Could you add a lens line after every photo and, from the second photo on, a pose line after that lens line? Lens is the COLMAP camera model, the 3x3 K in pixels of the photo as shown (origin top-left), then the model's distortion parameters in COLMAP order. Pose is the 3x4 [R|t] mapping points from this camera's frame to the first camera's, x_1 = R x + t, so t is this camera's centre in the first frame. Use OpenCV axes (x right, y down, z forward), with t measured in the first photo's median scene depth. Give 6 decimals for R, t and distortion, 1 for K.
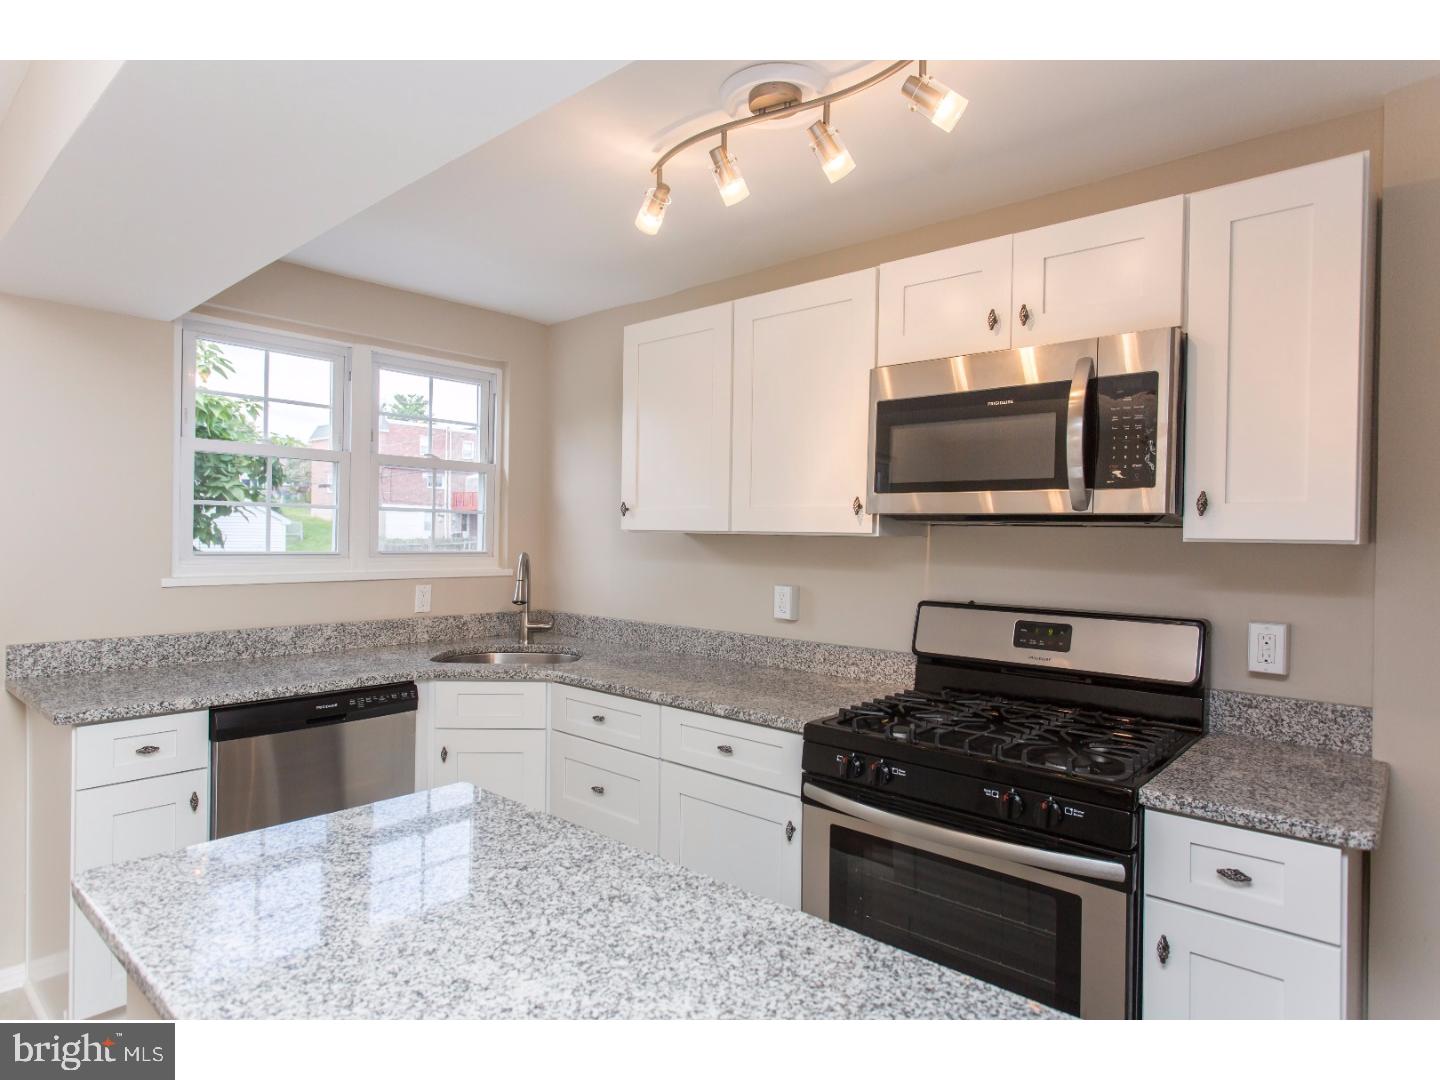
lens RADIAL K [[812.3, 0, 701.8], [0, 812.3, 541.3], [0, 0, 1]] dist [0.000061, 0.000876]
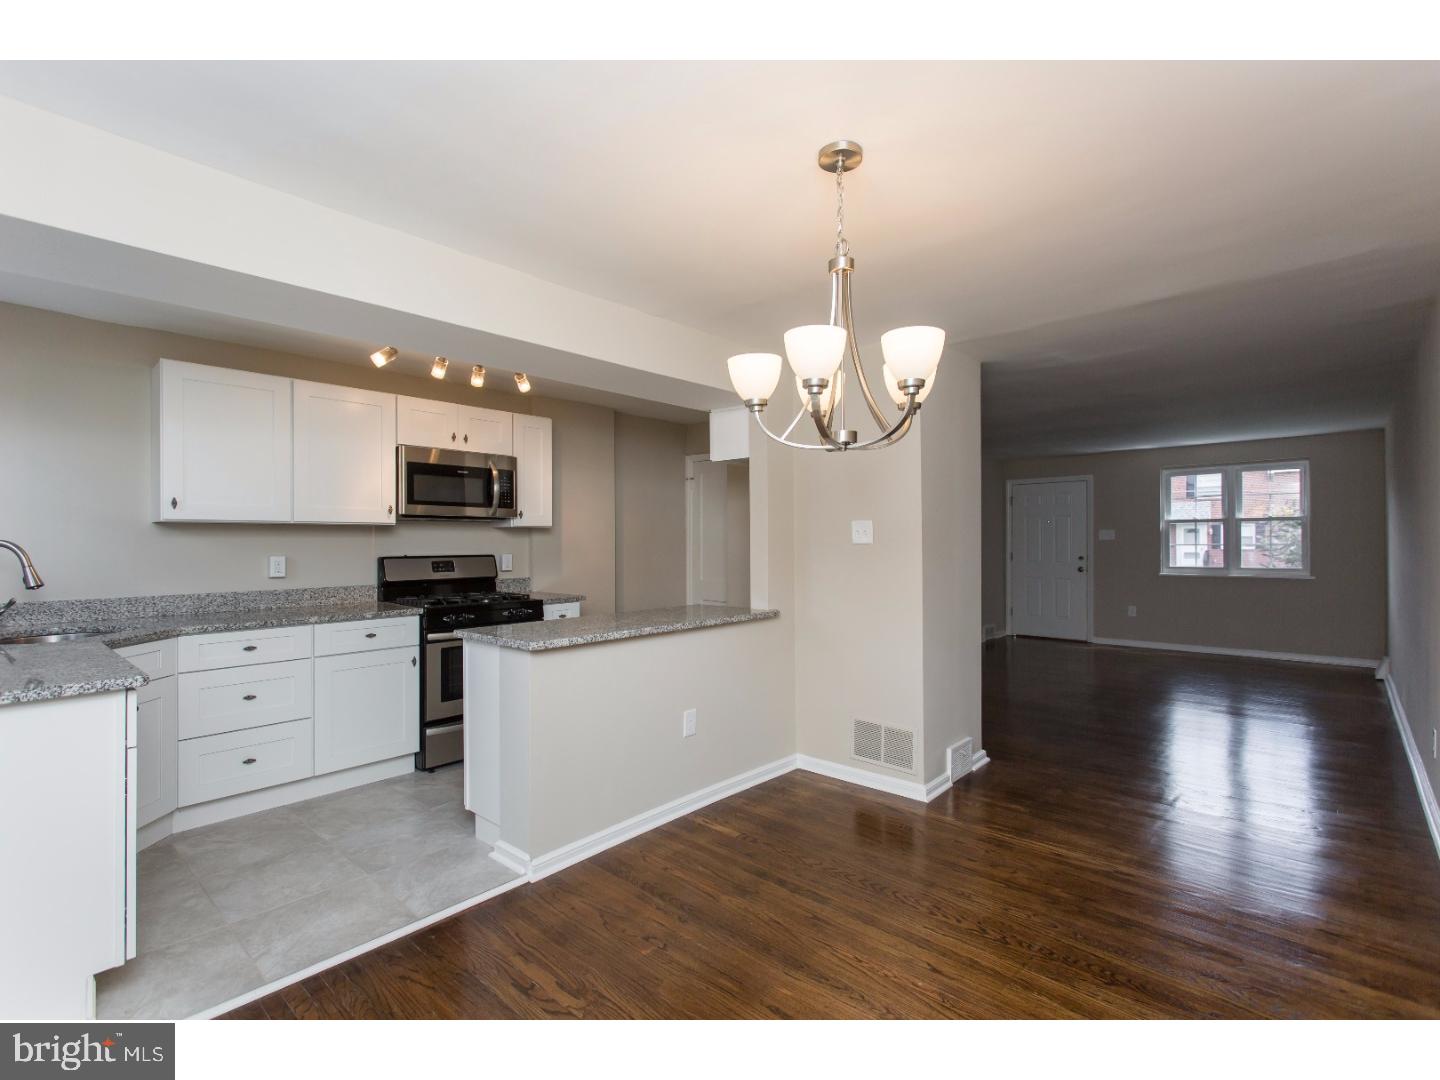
lens RADIAL K [[677.6, 0, 712.7], [0, 677.6, 537.8], [0, 0, 1]] dist [0.013584, -0.000536]
pose [[0.012320, -0.012022, 0.999852, -1.499037], [0.010584, 0.999873, 0.011892, 0.015365], [-0.999868, 0.010435, 0.012446, 0.168377]]
